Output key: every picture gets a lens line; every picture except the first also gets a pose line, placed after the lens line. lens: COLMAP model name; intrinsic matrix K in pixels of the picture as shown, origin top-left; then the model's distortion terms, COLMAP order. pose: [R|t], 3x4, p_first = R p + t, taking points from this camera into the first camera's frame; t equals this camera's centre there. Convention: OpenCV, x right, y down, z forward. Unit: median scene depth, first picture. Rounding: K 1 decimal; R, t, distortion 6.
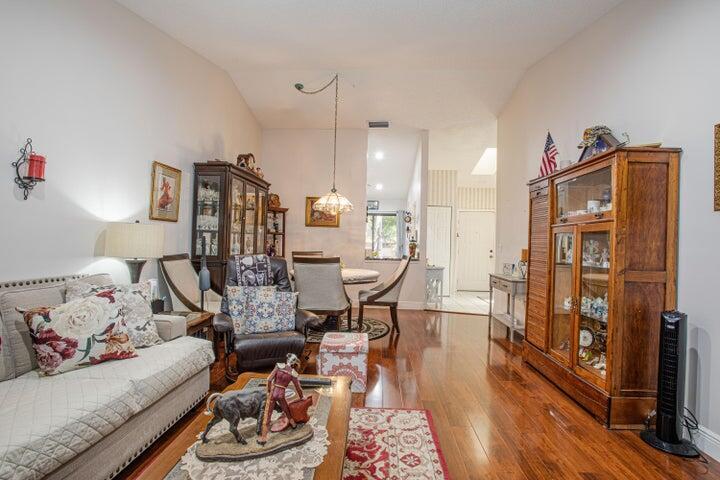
lens RADIAL K [[347.8, 0, 360.0], [0, 347.8, 240.0], [0, 0, 1]] dist [-0.034549, 0.000273]
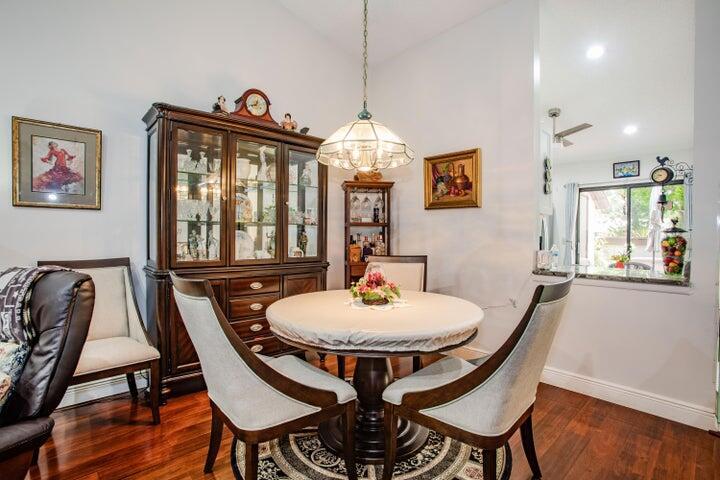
lens RADIAL K [[347.8, 0, 360.0], [0, 347.8, 240.0], [0, 0, 1]] dist [-0.034549, 0.000273]
pose [[0.720479, -0.011720, -0.693378, 0.213347], [0.016475, 0.999864, 0.000217, 0.009686], [0.693281, -0.011580, 0.720574, 0.687564]]
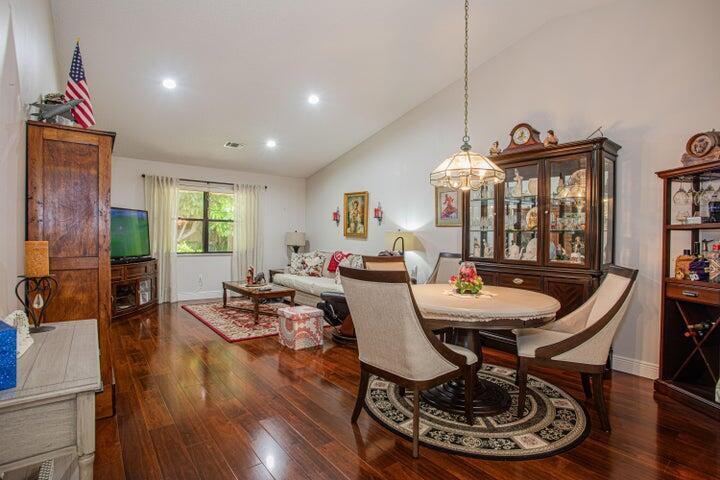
lens RADIAL K [[347.8, 0, 360.0], [0, 347.8, 240.0], [0, 0, 1]] dist [-0.034549, 0.000273]
pose [[-0.748464, -0.023015, -0.662776, 0.410388], [-0.022115, 0.999708, -0.009740, 0.011655], [0.662807, 0.007368, -0.748754, 1.299213]]
